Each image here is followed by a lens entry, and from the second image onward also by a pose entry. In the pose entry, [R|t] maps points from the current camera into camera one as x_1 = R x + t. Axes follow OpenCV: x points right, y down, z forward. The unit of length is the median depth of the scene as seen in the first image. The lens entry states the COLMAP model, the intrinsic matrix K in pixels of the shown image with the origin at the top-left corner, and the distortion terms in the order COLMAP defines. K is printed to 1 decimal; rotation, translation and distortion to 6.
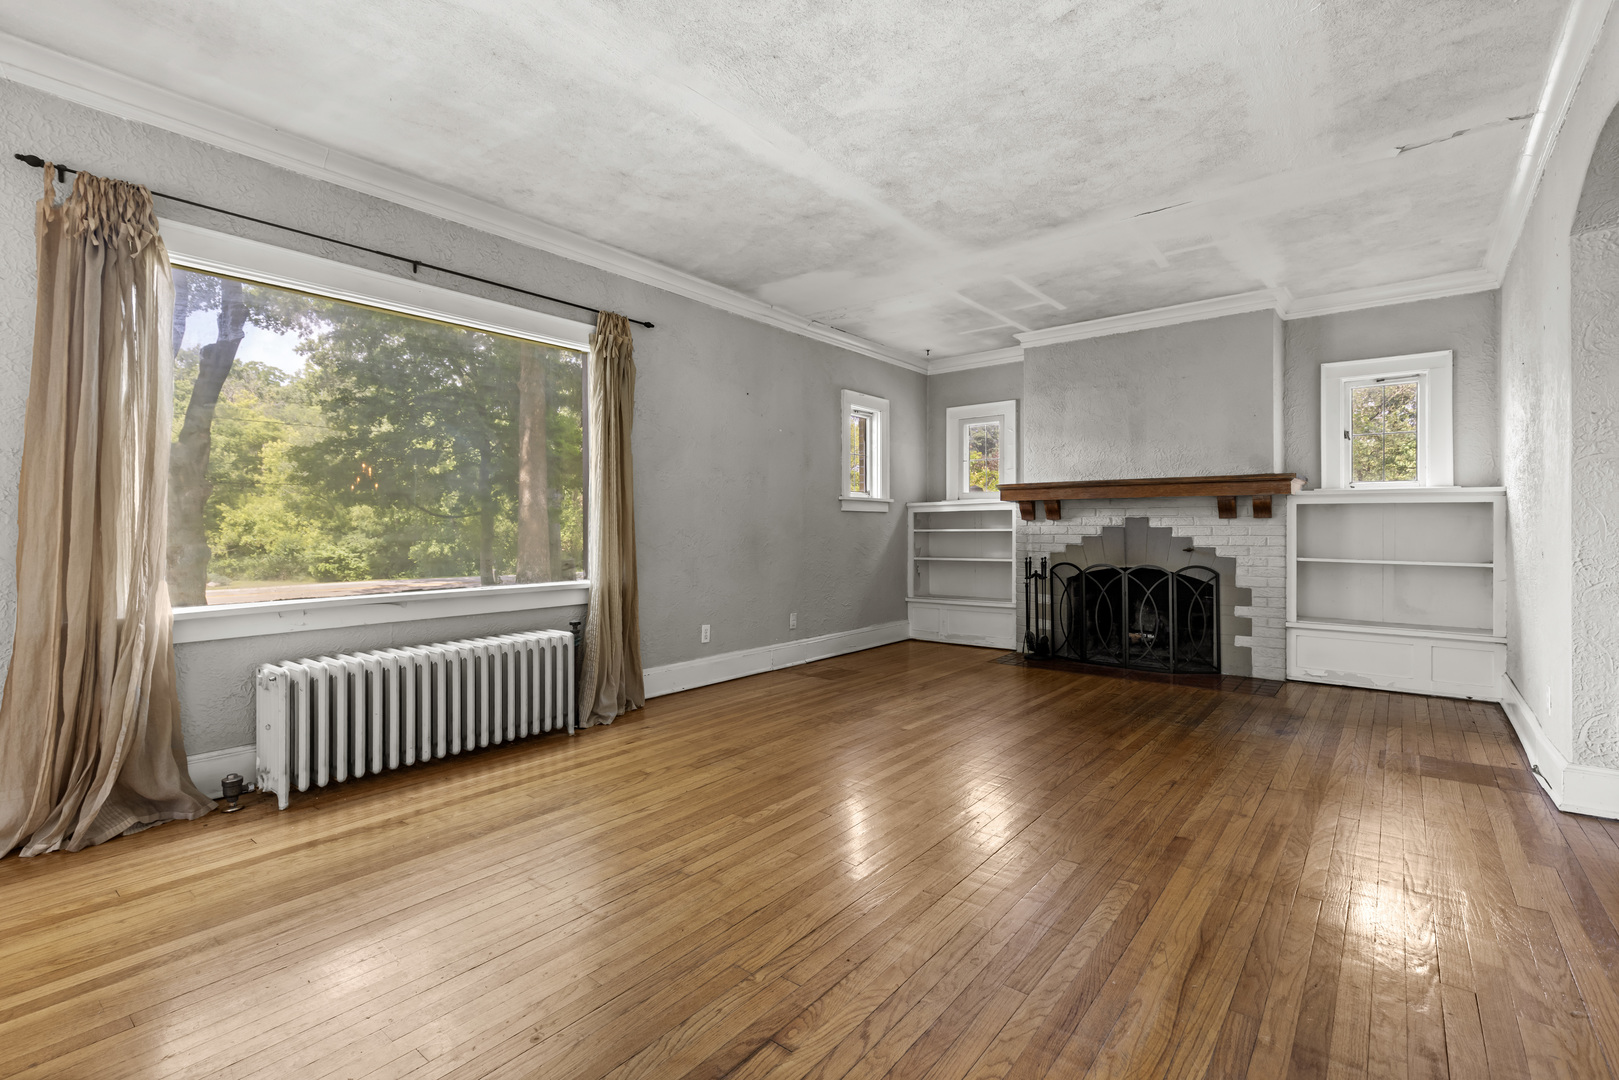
lens RADIAL K [[732.3, 0, 808.7], [0, 732.3, 535.1], [0, 0, 1]] dist [0.021490, -0.007716]
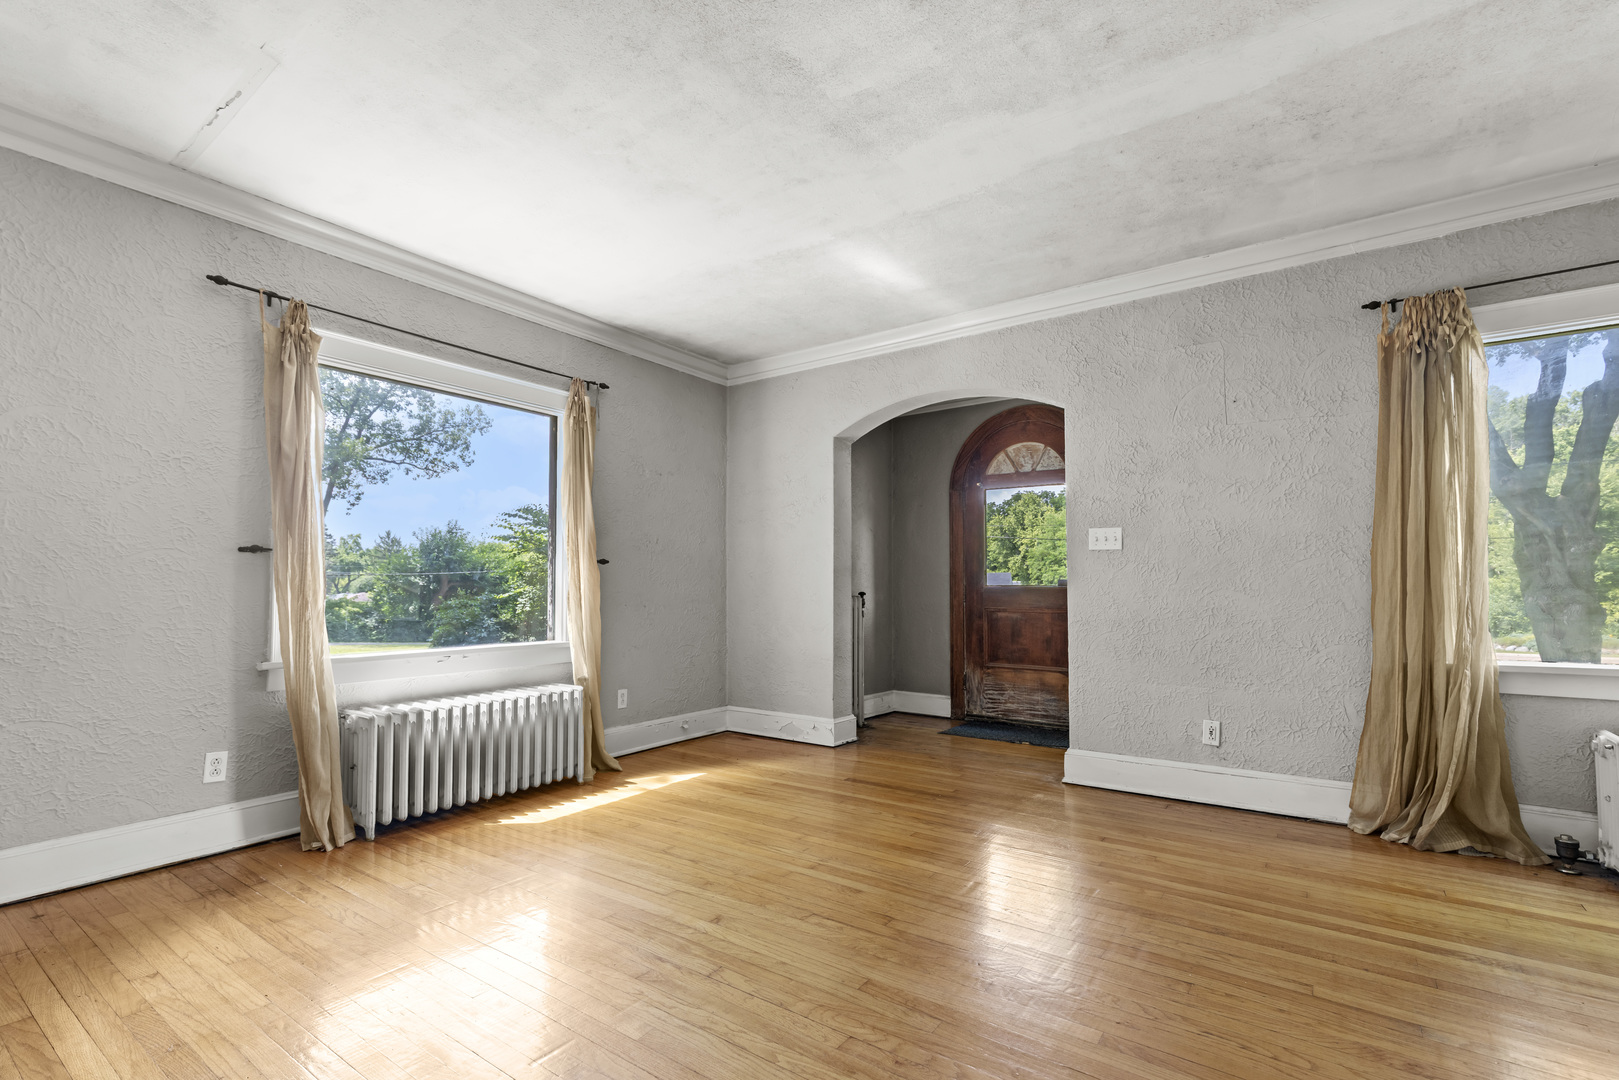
lens RADIAL K [[732.3, 0, 808.7], [0, 732.3, 535.1], [0, 0, 1]] dist [0.021490, -0.007716]
pose [[0.060235, -0.071182, -0.995643, 0.184637], [-0.007767, 0.997391, -0.071776, 0.003281], [0.998154, 0.012056, 0.059525, -0.074711]]
